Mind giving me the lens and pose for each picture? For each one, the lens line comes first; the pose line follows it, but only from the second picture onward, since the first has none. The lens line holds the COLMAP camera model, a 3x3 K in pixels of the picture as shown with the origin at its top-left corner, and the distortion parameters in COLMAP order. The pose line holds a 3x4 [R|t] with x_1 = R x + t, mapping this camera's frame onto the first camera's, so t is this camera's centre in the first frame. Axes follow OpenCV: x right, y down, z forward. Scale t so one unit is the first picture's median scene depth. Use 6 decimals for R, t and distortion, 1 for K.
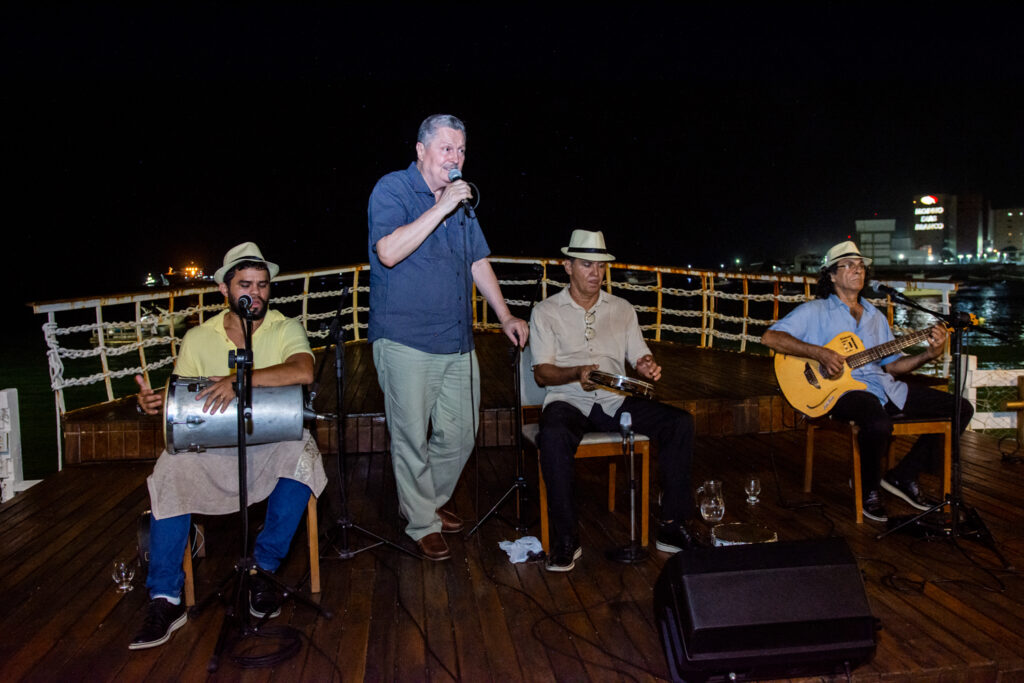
lens RADIAL K [[786.0, 0, 512.0], [0, 786.0, 341.5], [0, 0, 1]] dist [-0.115846, 0.074131]
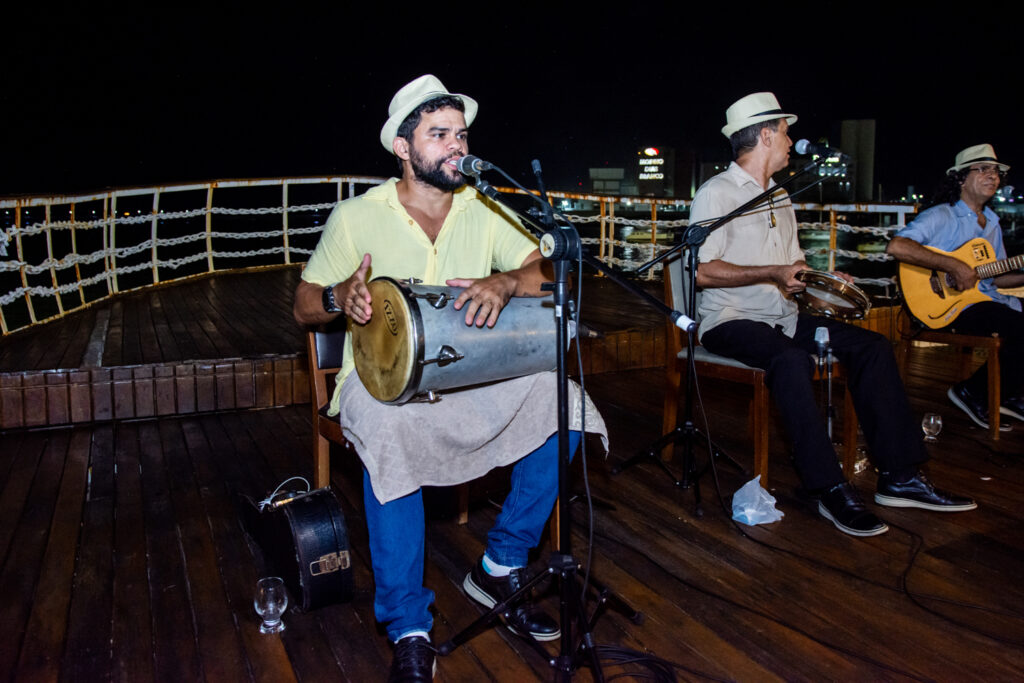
lens RADIAL K [[786.0, 0, 512.0], [0, 786.0, 341.5], [0, 0, 1]] dist [-0.115846, 0.074131]
pose [[0.947757, -0.031366, 0.317449, -0.213167], [0.008234, 0.997228, 0.073947, 0.019534], [-0.318888, -0.067470, 0.945388, 0.147172]]
